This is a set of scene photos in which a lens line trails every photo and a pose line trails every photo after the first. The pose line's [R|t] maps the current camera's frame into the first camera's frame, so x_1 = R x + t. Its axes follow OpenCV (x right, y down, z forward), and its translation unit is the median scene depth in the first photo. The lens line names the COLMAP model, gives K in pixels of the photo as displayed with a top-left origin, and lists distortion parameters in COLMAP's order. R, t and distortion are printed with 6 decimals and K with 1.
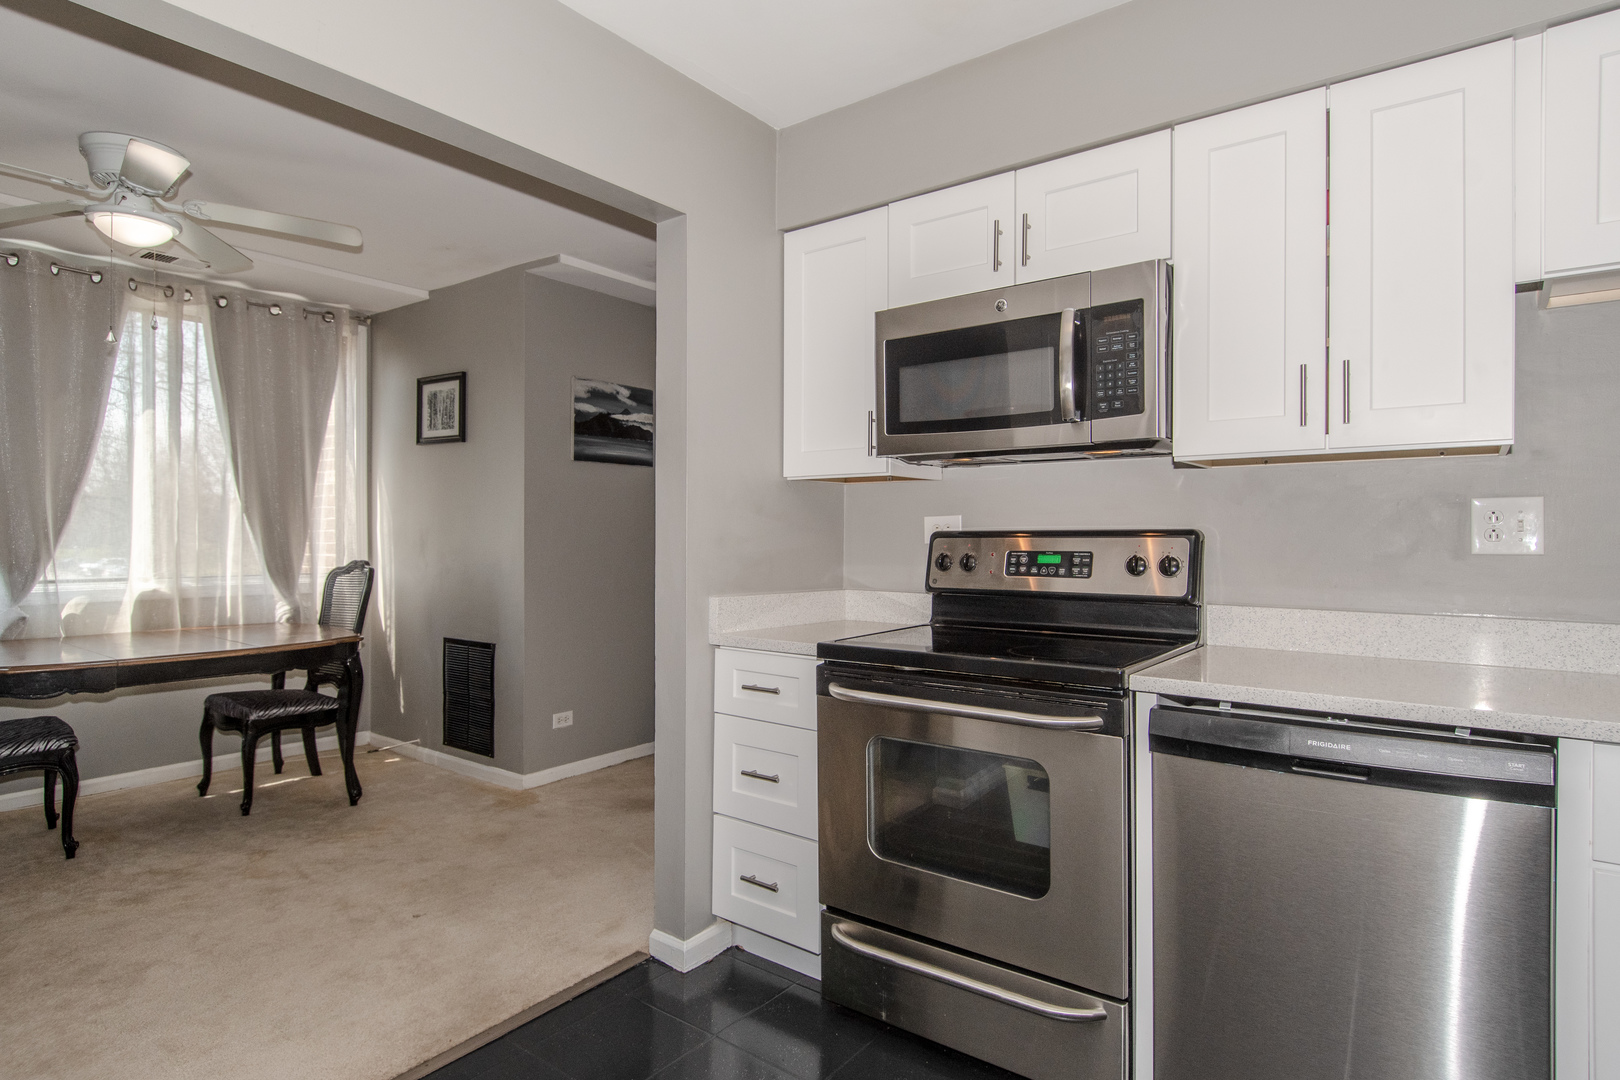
lens RADIAL K [[885.6, 0, 810.0], [0, 885.6, 540.0], [0, 0, 1]] dist [0.000185, -0.000489]
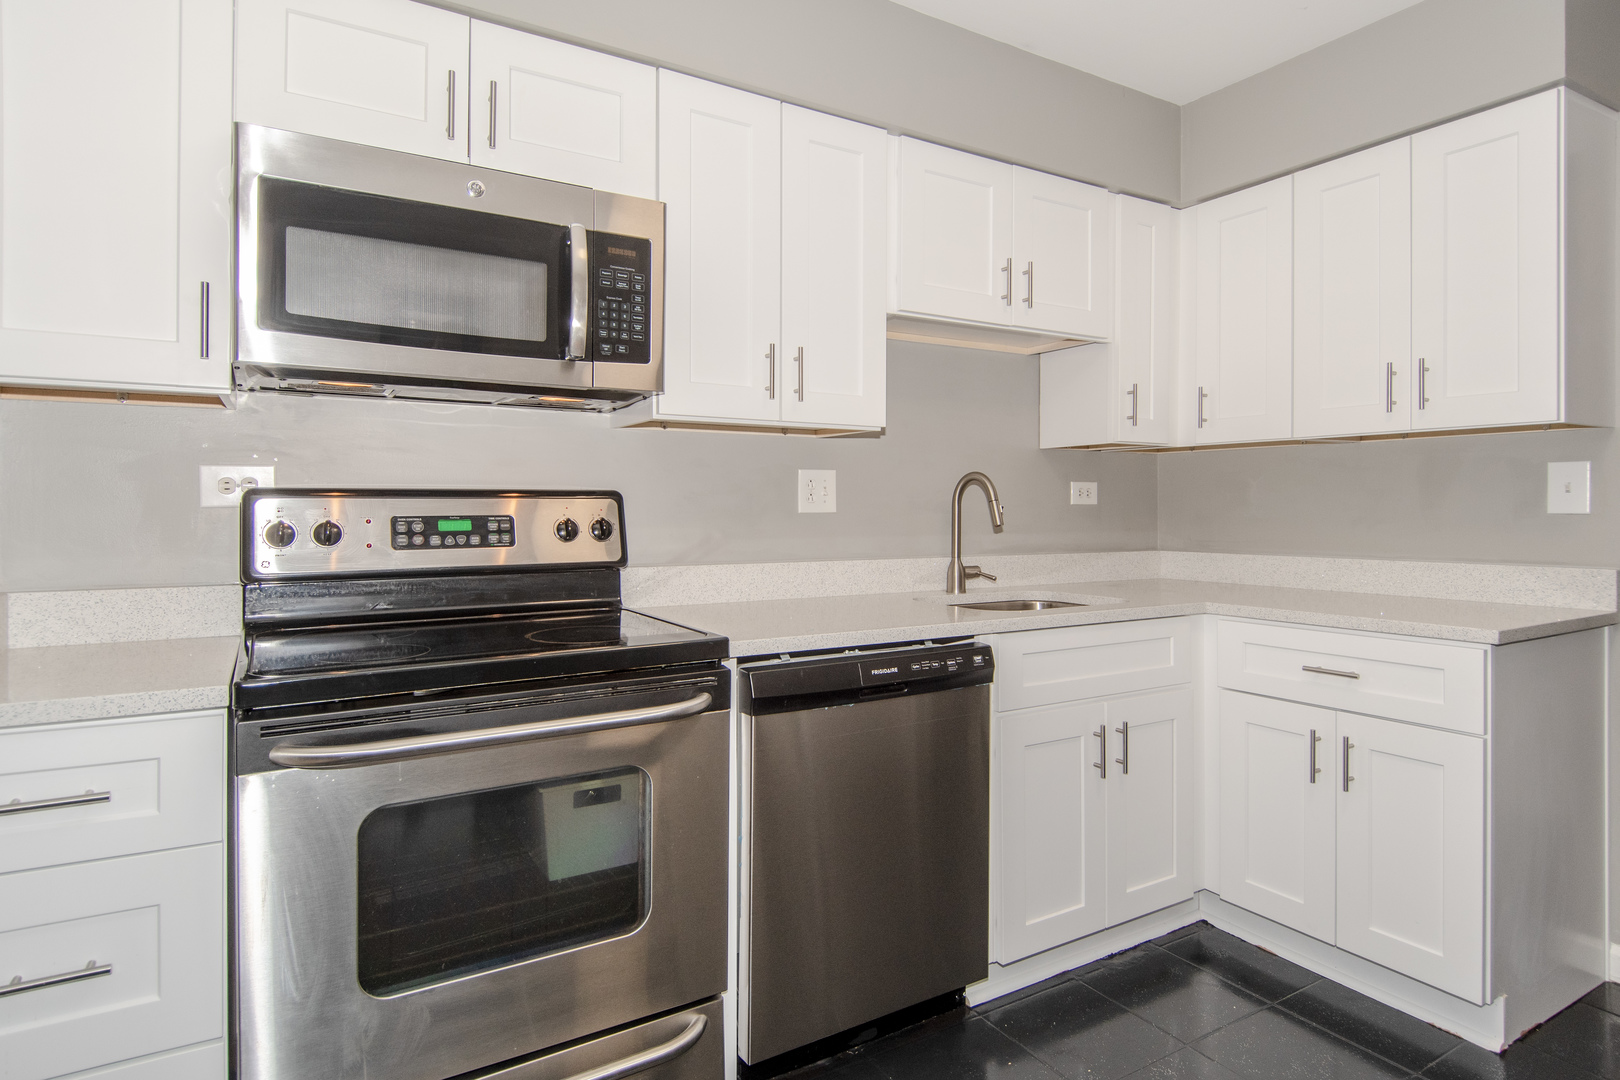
lens RADIAL K [[882.9, 0, 807.6], [0, 882.9, 513.8], [0, 0, 1]] dist [0.001008, -0.000334]
pose [[0.354208, -0.009248, 0.935121, -0.388290], [0.002607, 0.999957, 0.008902, 0.005398], [-0.935163, -0.000716, 0.354217, 0.466565]]
